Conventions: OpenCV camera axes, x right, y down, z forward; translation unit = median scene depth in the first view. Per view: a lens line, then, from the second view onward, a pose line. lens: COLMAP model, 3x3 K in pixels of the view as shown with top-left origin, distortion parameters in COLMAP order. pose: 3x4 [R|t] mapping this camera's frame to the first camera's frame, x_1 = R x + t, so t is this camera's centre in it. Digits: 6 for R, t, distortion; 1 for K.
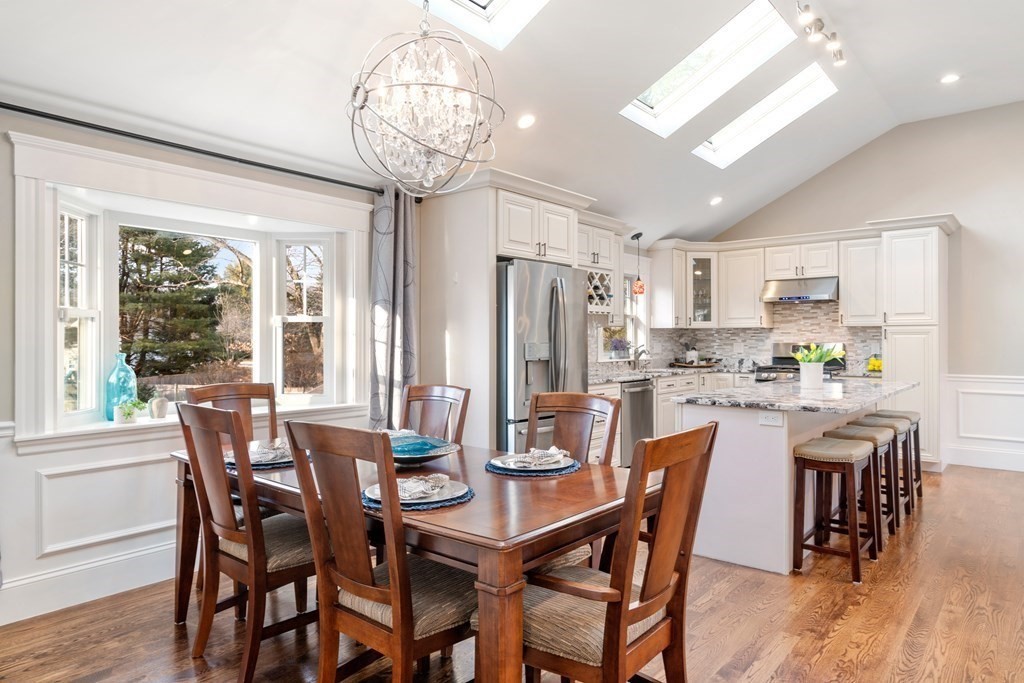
lens RADIAL K [[635.9, 0, 517.7], [0, 635.9, 334.0], [0, 0, 1]] dist [0.008031, 0.003496]
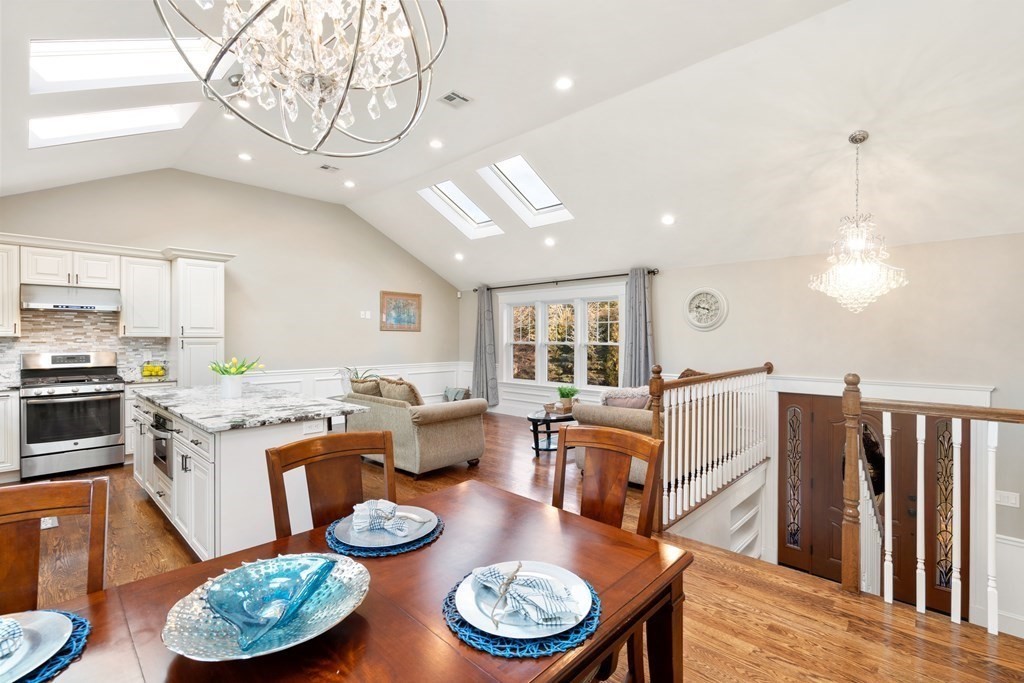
lens RADIAL K [[459.5, 0, 513.9], [0, 459.5, 340.2], [0, 0, 1]] dist [-0.007594, 0.003677]
pose [[0.069045, -0.004459, 0.997604, -0.331266], [-0.011063, 0.999925, 0.005235, -0.027525], [-0.997552, -0.011398, 0.068991, 0.462832]]
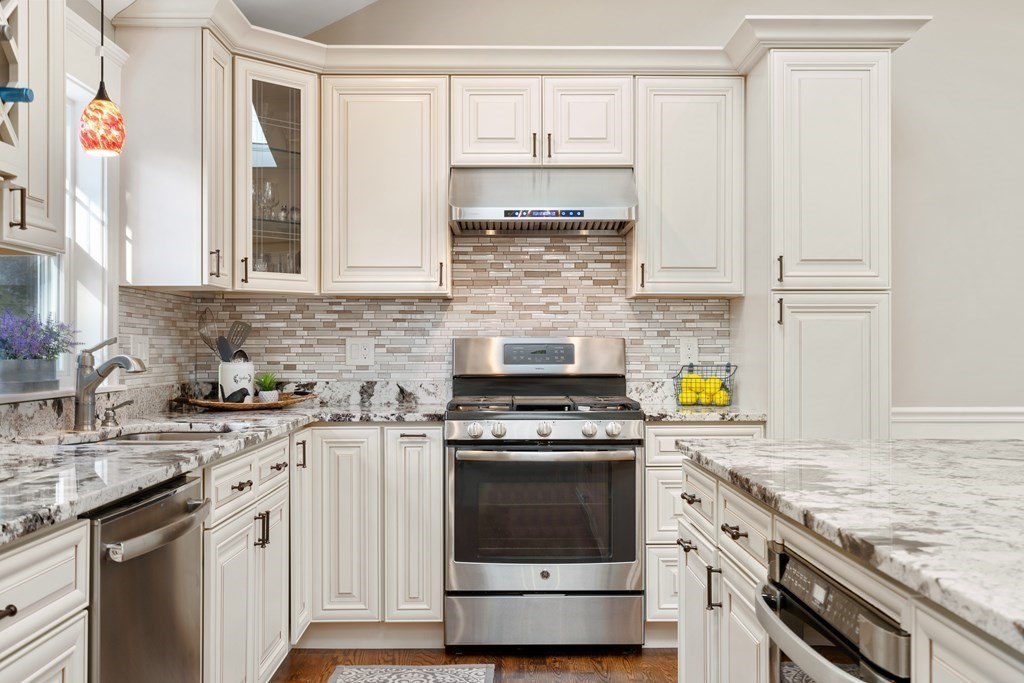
lens RADIAL K [[1001.5, 0, 514.6], [0, 1001.5, 337.1], [0, 0, 1]] dist [0.012395, 0.000000]
pose [[0.768056, 0.008620, 0.640325, 0.083496], [-0.006240, 0.999963, -0.005977, 0.029084], [-0.640353, 0.000595, 0.768081, 0.902053]]
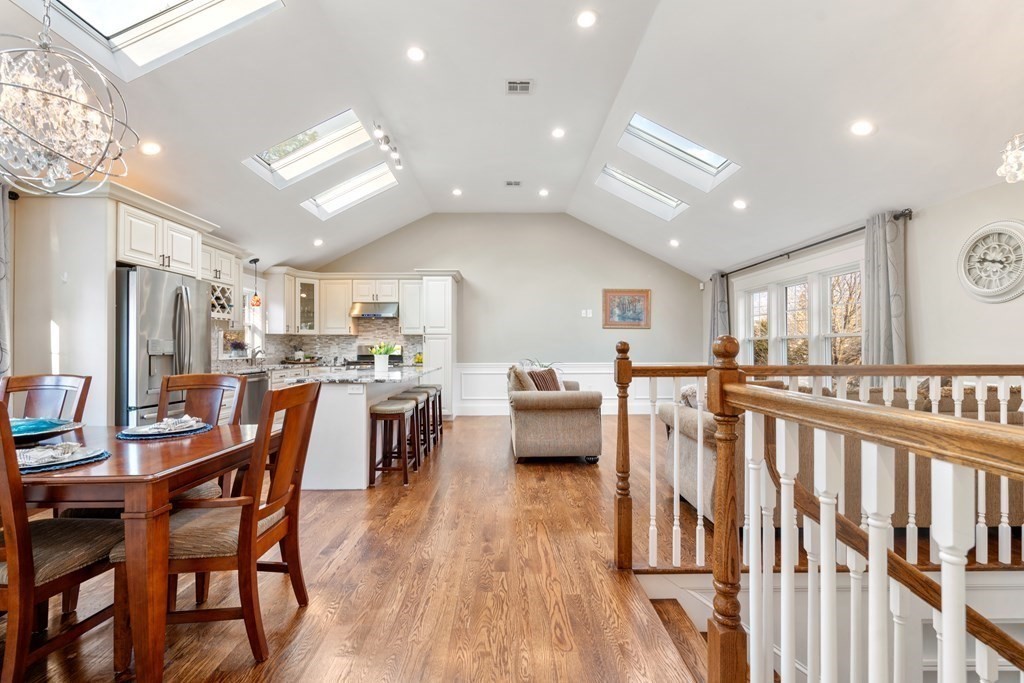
lens RADIAL K [[459.5, 0, 512.6], [0, 459.5, 346.6], [0, 0, 1]] dist [-0.007594, 0.003677]
pose [[0.761076, 0.001825, 0.648660, -0.023847], [-0.004962, 0.999983, 0.003009, 0.020279], [-0.648644, -0.005509, 0.761072, -0.064035]]
